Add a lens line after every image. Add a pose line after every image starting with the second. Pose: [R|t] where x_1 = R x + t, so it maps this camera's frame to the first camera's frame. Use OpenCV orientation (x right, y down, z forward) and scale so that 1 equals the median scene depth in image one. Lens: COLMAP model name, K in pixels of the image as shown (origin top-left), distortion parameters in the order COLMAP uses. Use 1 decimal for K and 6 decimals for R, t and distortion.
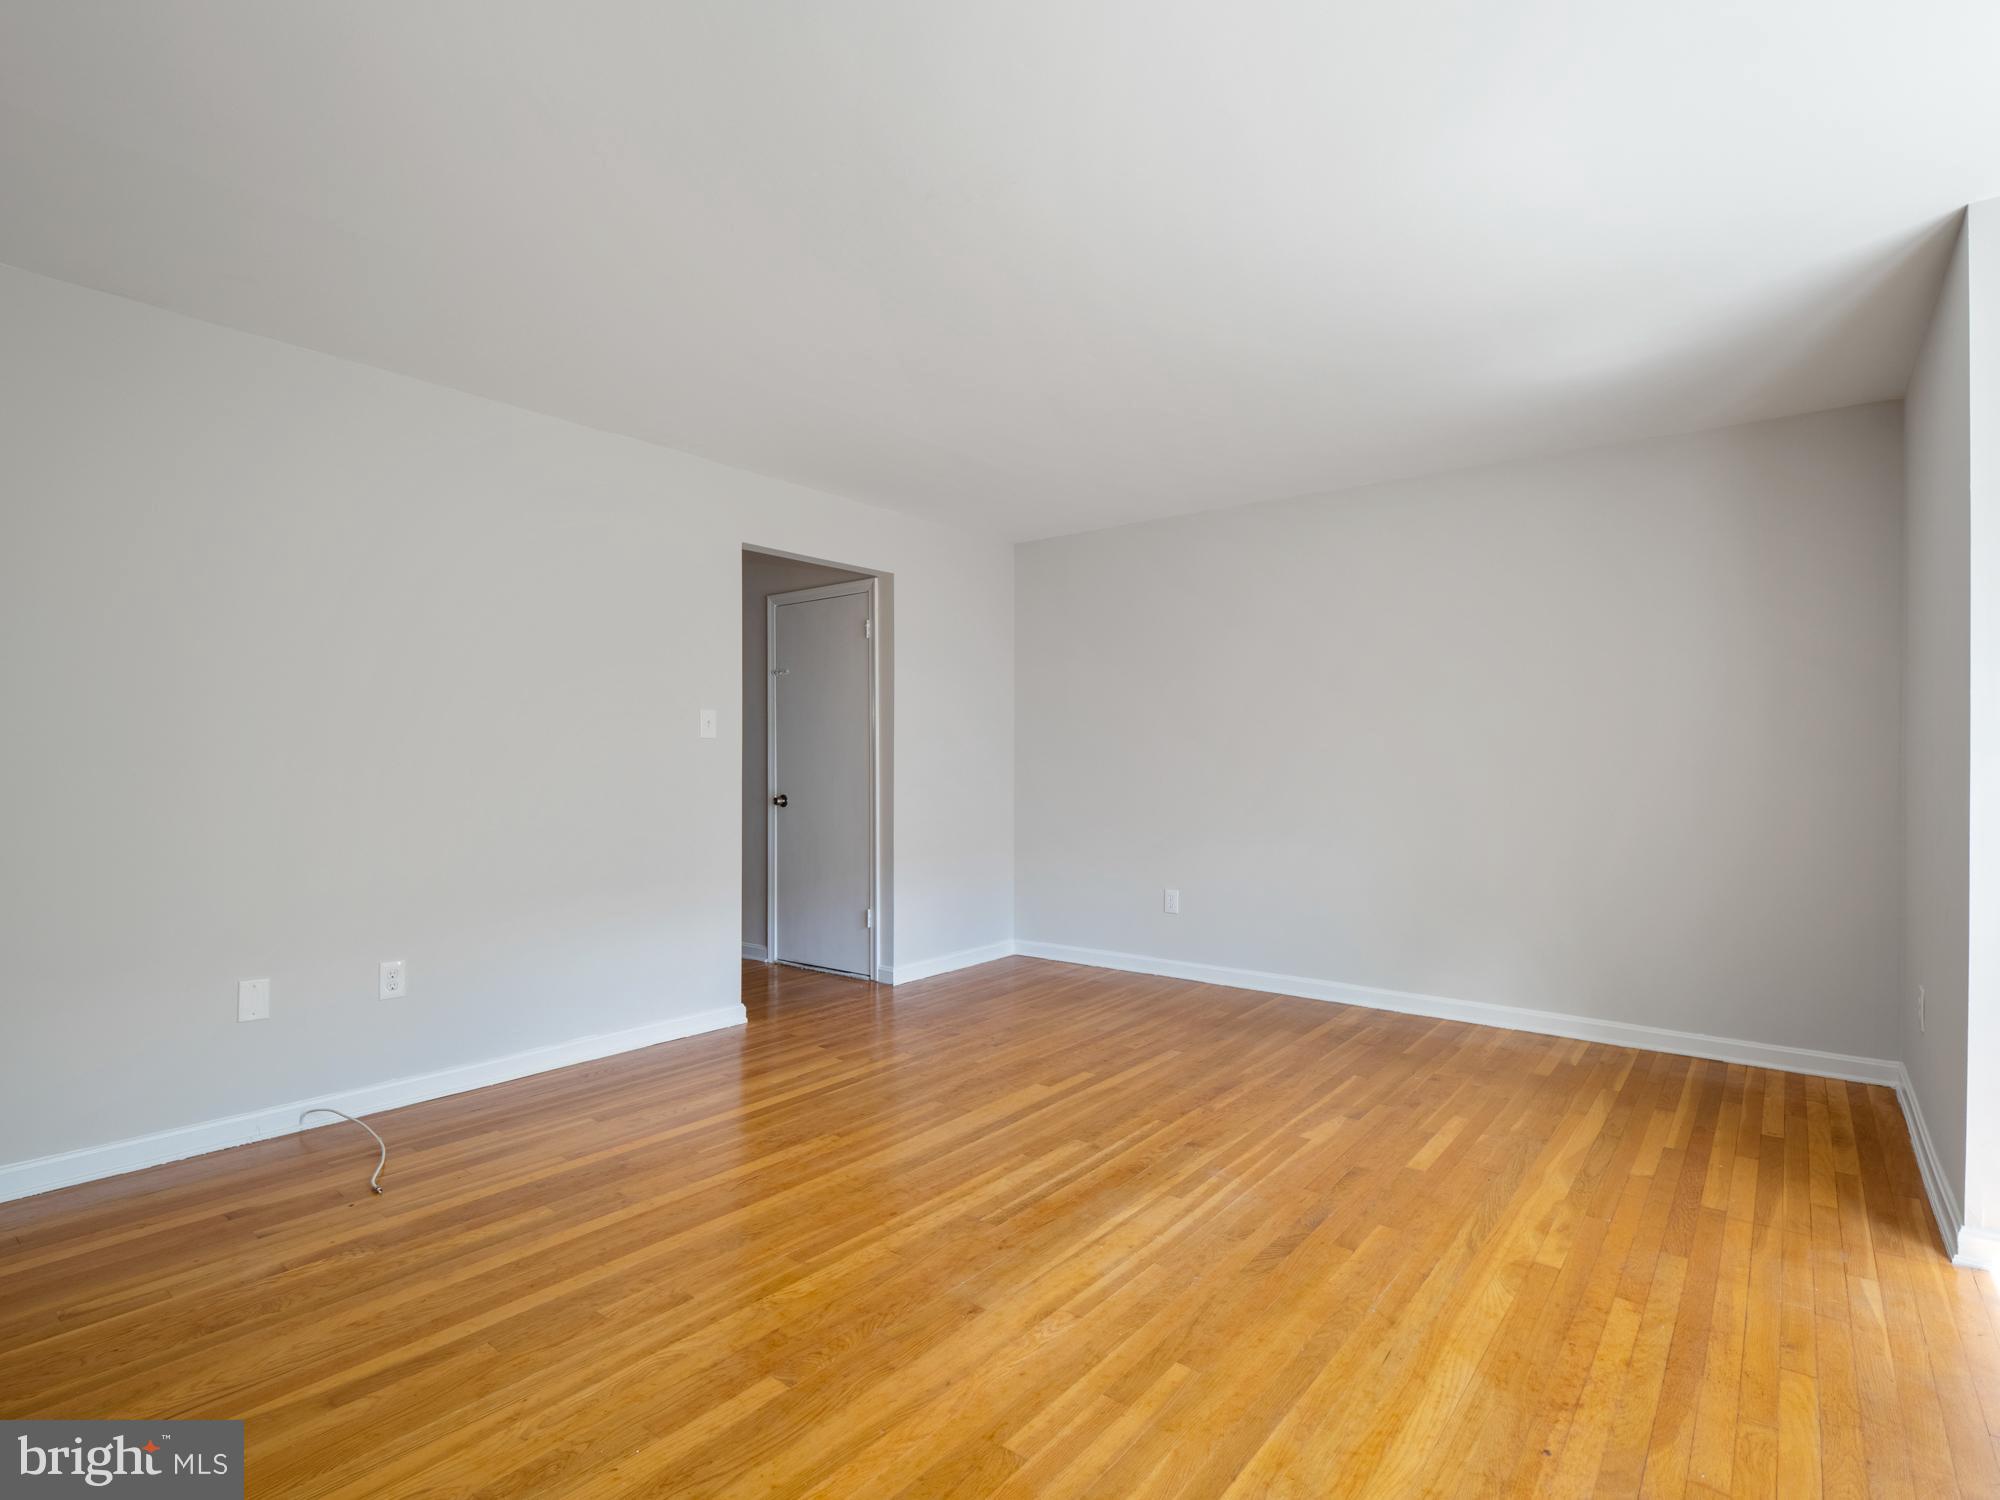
lens RADIAL K [[985.7, 0, 998.1], [0, 985.7, 750.8], [0, 0, 1]] dist [-0.005407, -0.007010]
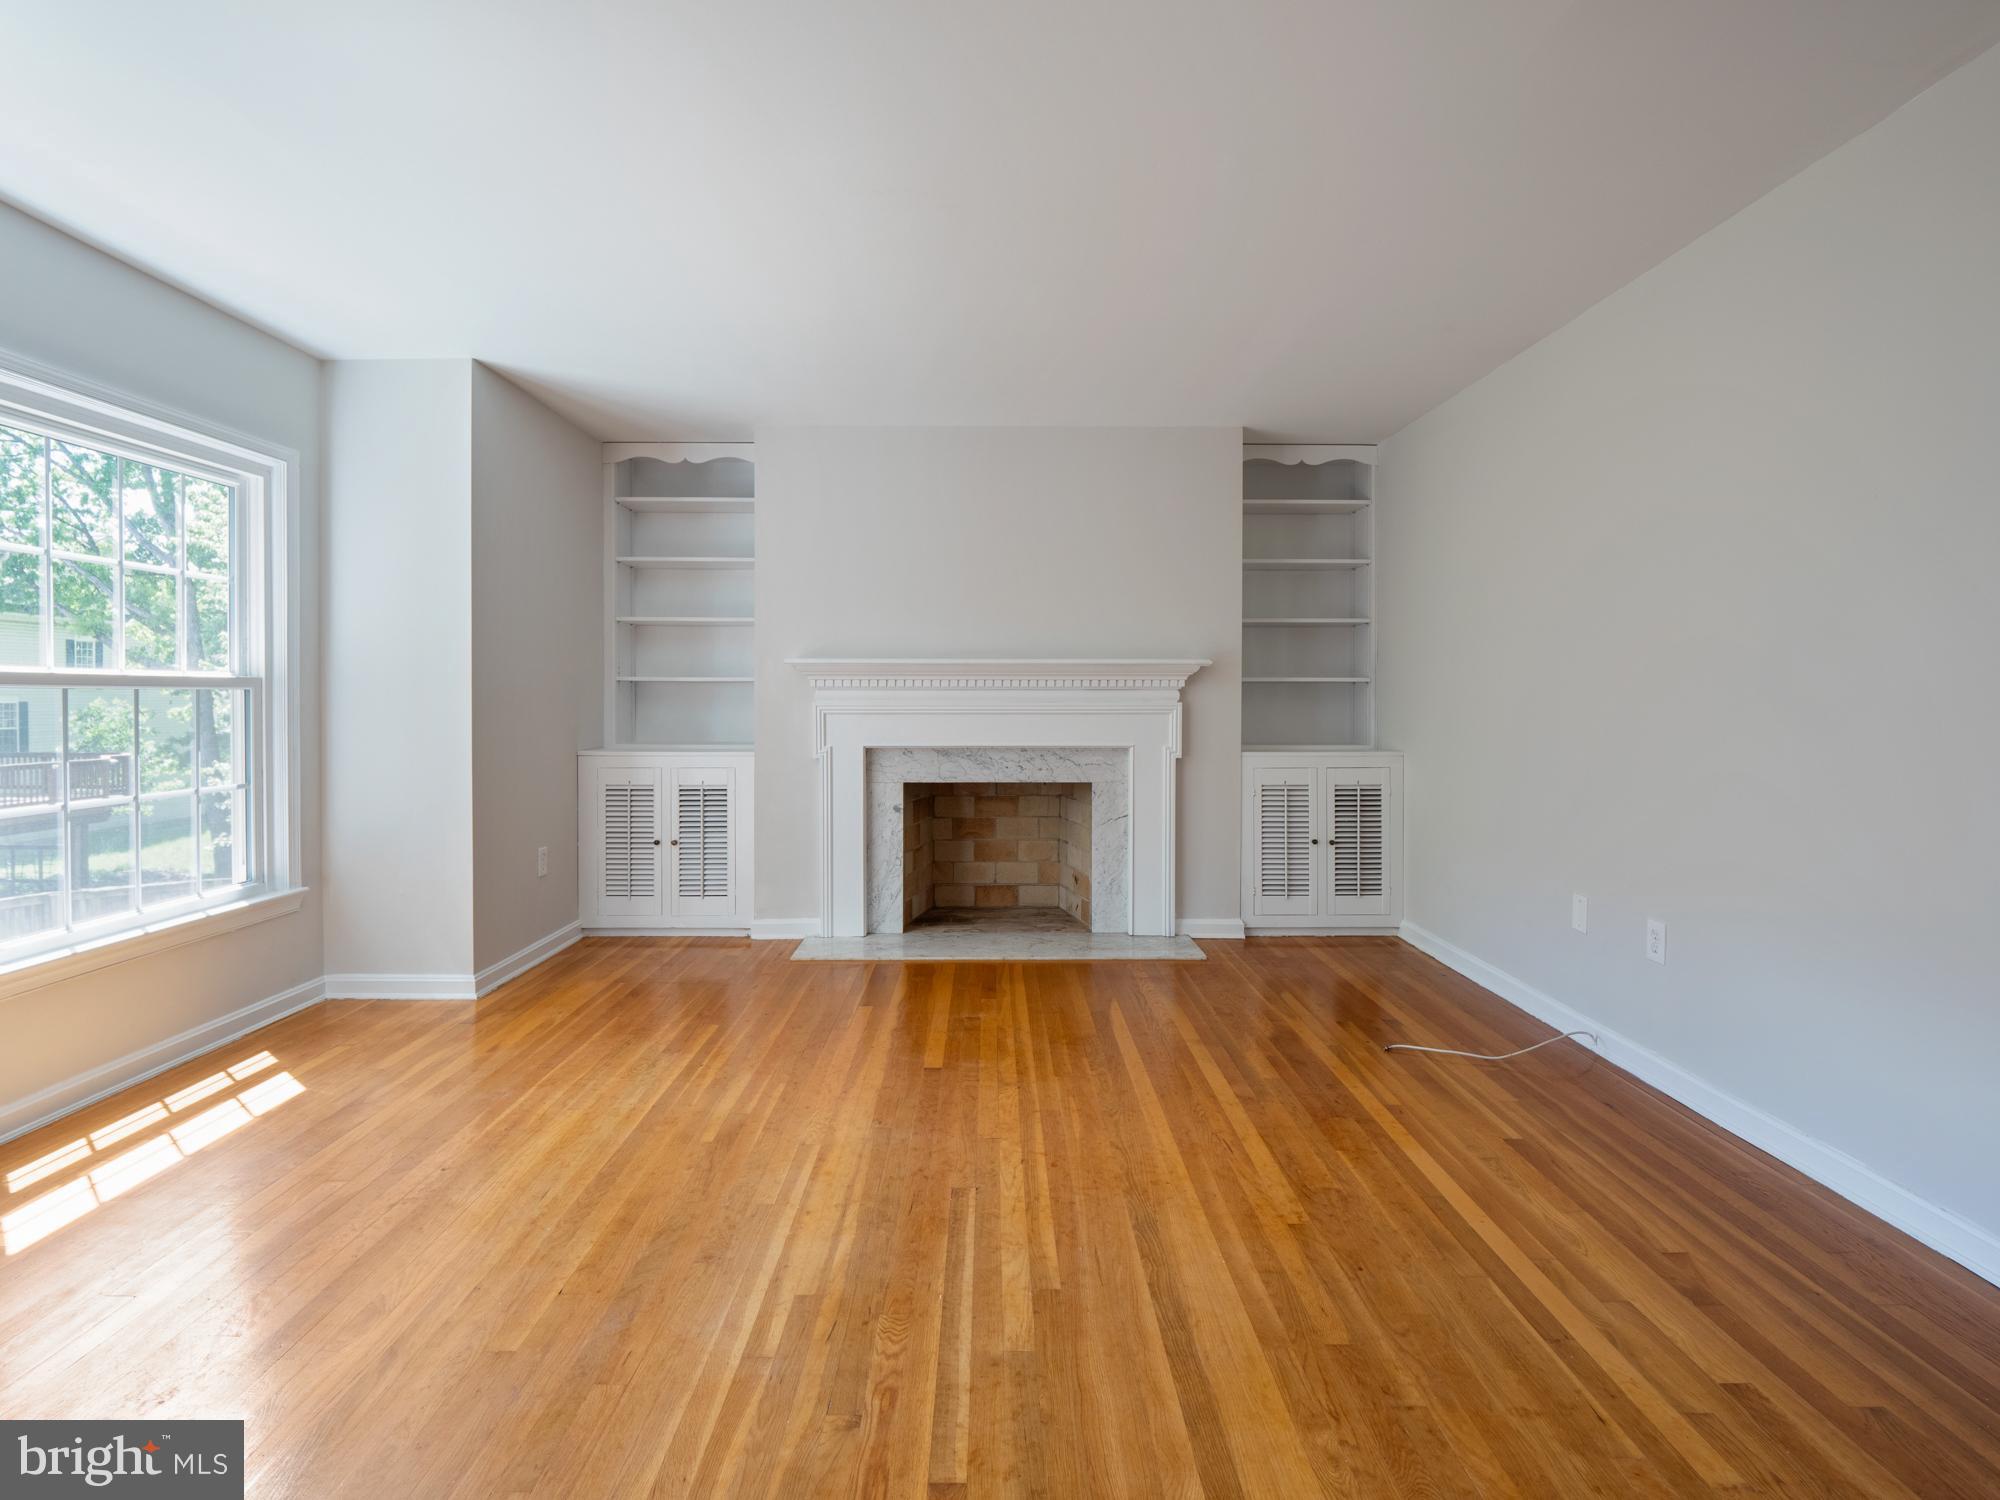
lens RADIAL K [[985.7, 0, 994.0], [0, 985.7, 720.1], [0, 0, 1]] dist [-0.005407, -0.007010]
pose [[-0.772521, 0.011437, -0.634887, 0.525979], [0.002500, 0.999885, 0.014970, 0.018343], [0.634985, 0.009977, -0.772460, 1.638802]]
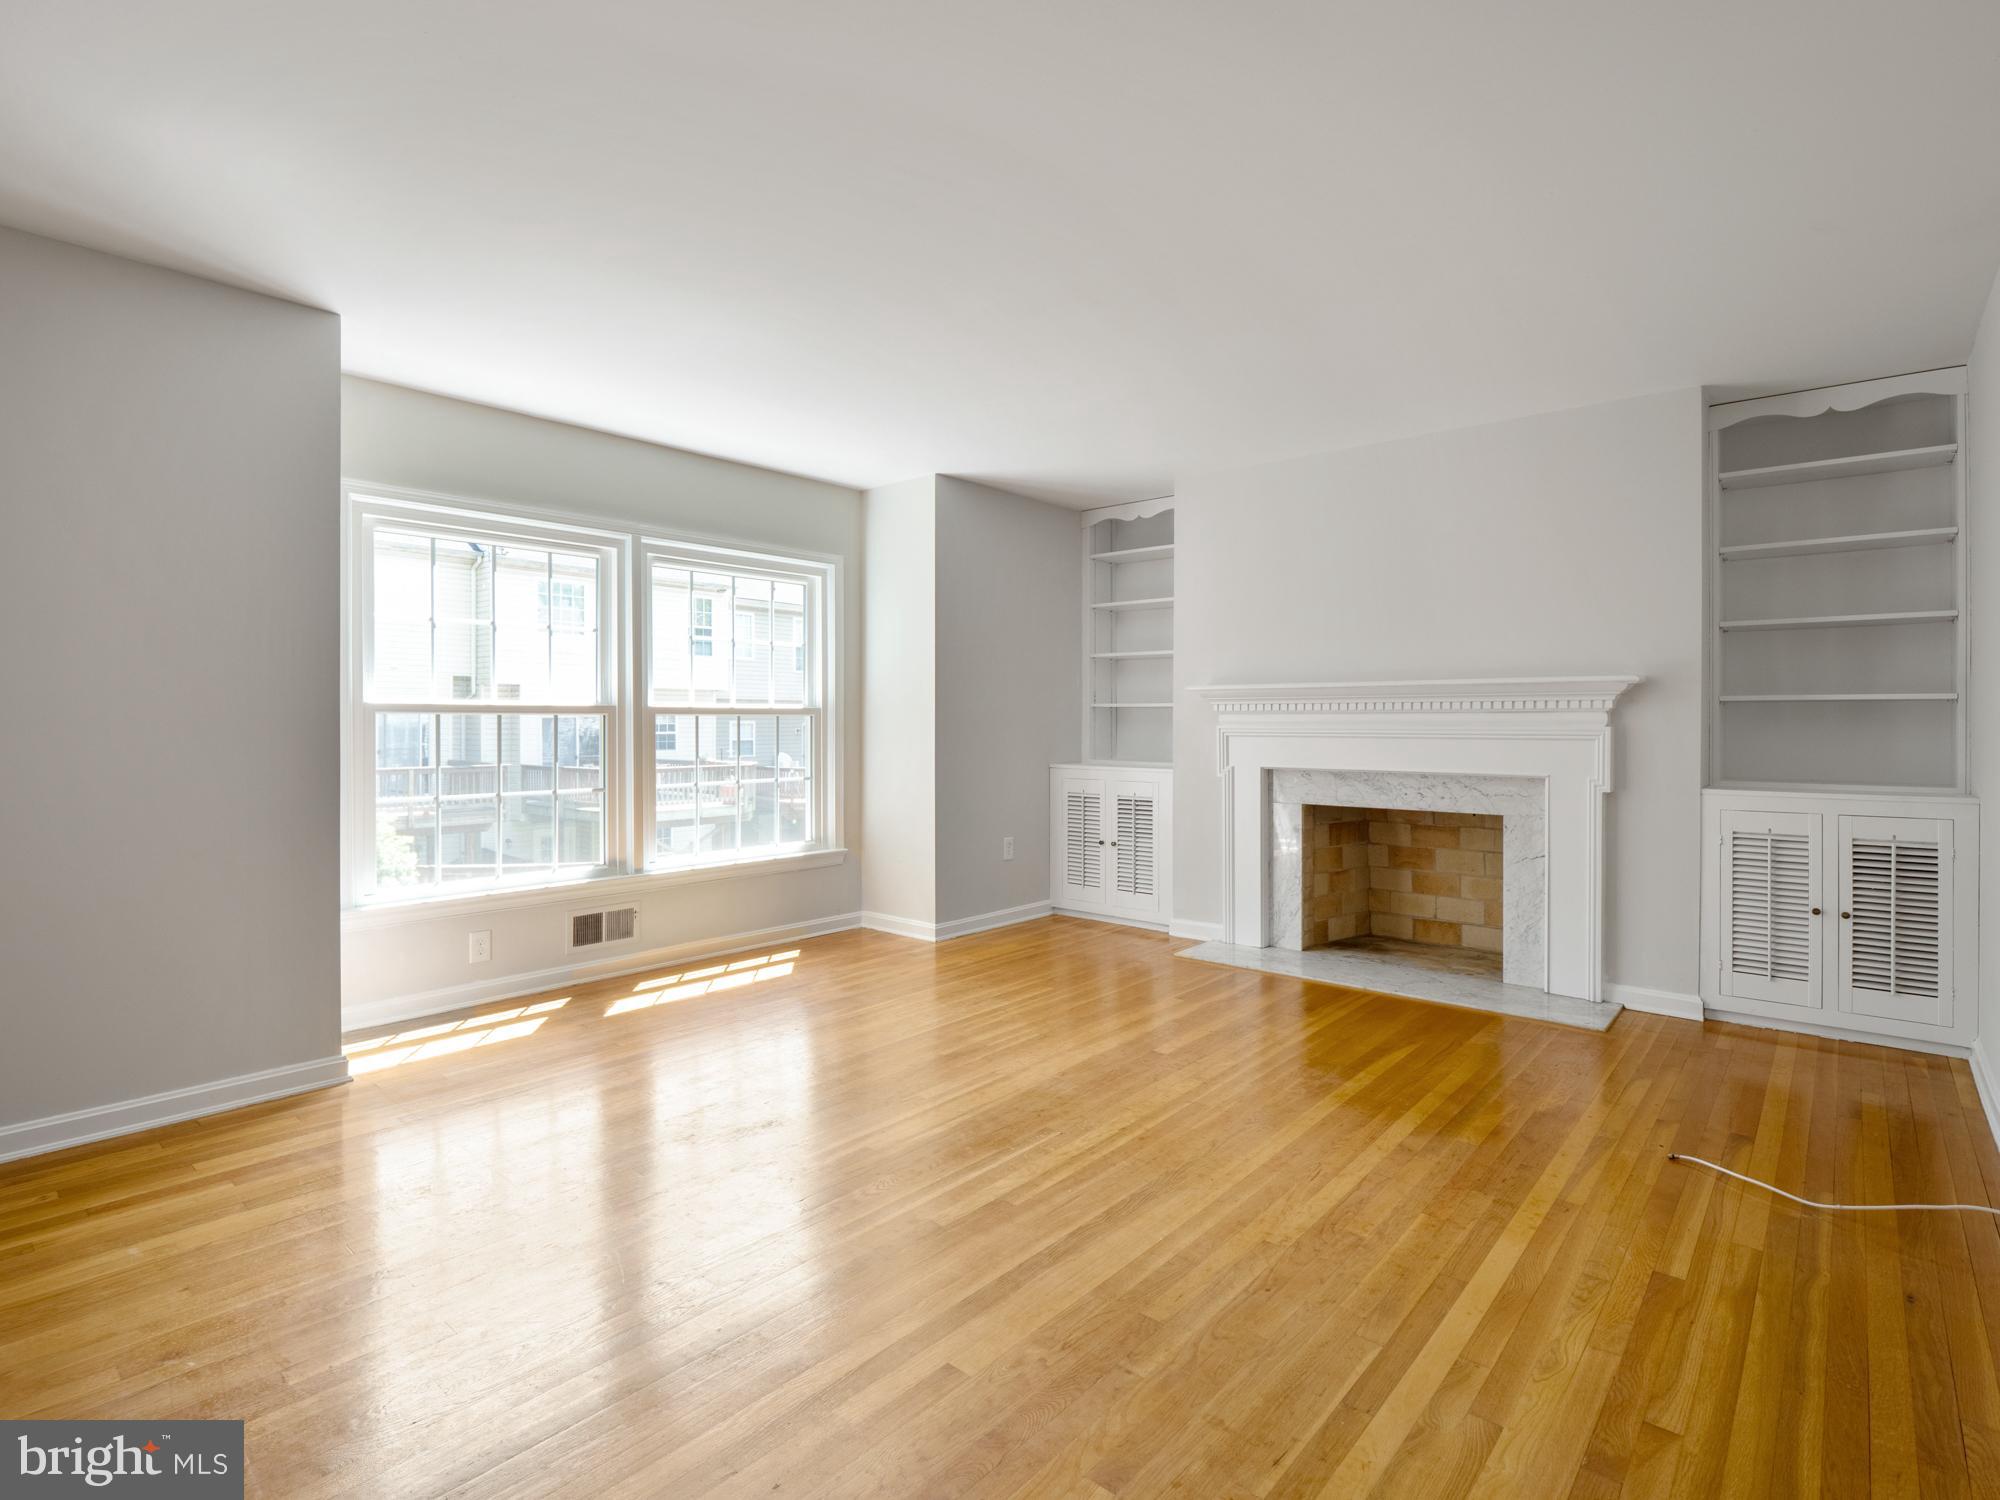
lens RADIAL K [[985.7, 0, 1014.3], [0, 985.7, 731.5], [0, 0, 1]] dist [-0.005407, -0.007010]
pose [[-0.999721, -0.003614, 0.023340, 0.009190], [-0.003548, 0.999990, 0.002844, 0.020210], [-0.023350, 0.002760, -0.999724, 2.002531]]
